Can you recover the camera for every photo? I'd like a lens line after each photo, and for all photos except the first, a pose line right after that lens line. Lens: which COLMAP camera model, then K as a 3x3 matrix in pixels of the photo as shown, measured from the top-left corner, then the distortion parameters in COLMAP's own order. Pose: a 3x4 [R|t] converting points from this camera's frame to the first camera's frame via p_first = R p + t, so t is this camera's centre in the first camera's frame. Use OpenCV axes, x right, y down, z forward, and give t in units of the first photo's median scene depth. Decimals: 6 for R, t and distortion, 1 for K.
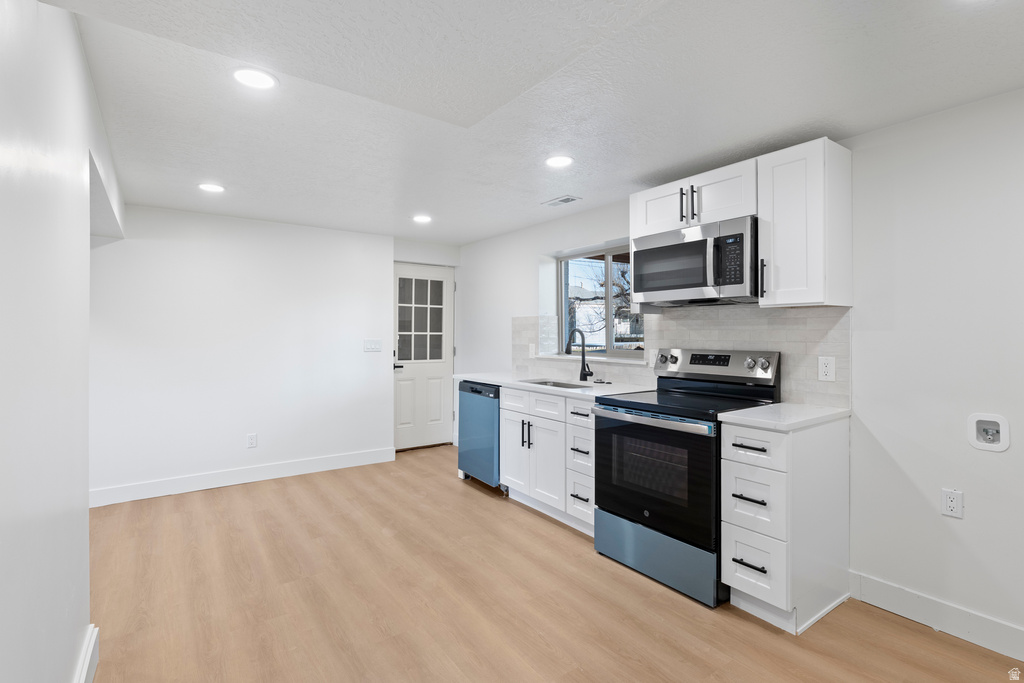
lens RADIAL K [[488.5, 0, 512.1], [0, 488.5, 328.6], [0, 0, 1]] dist [0.001654, -0.000161]
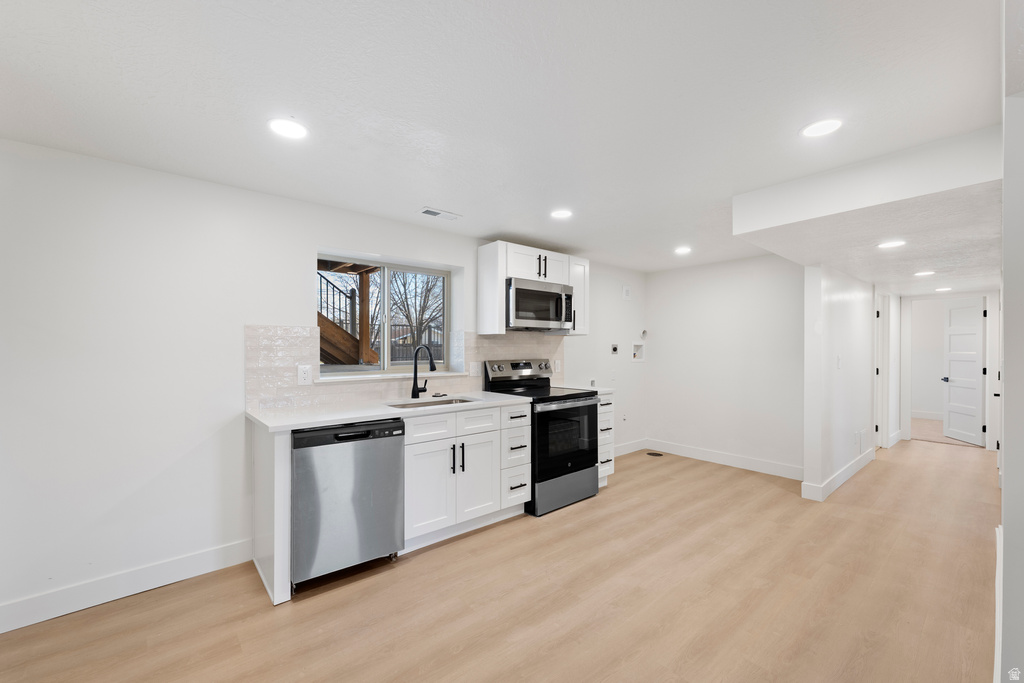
lens RADIAL K [[415.0, 0, 512.0], [0, 415.0, 341.5], [0, 0, 1]] dist [-0.000206, 0.000152]
pose [[-0.079380, 0.012524, 0.996766, -0.855200], [-0.008509, 0.999876, -0.013240, 0.003135], [-0.996808, -0.009533, -0.079263, 1.064551]]
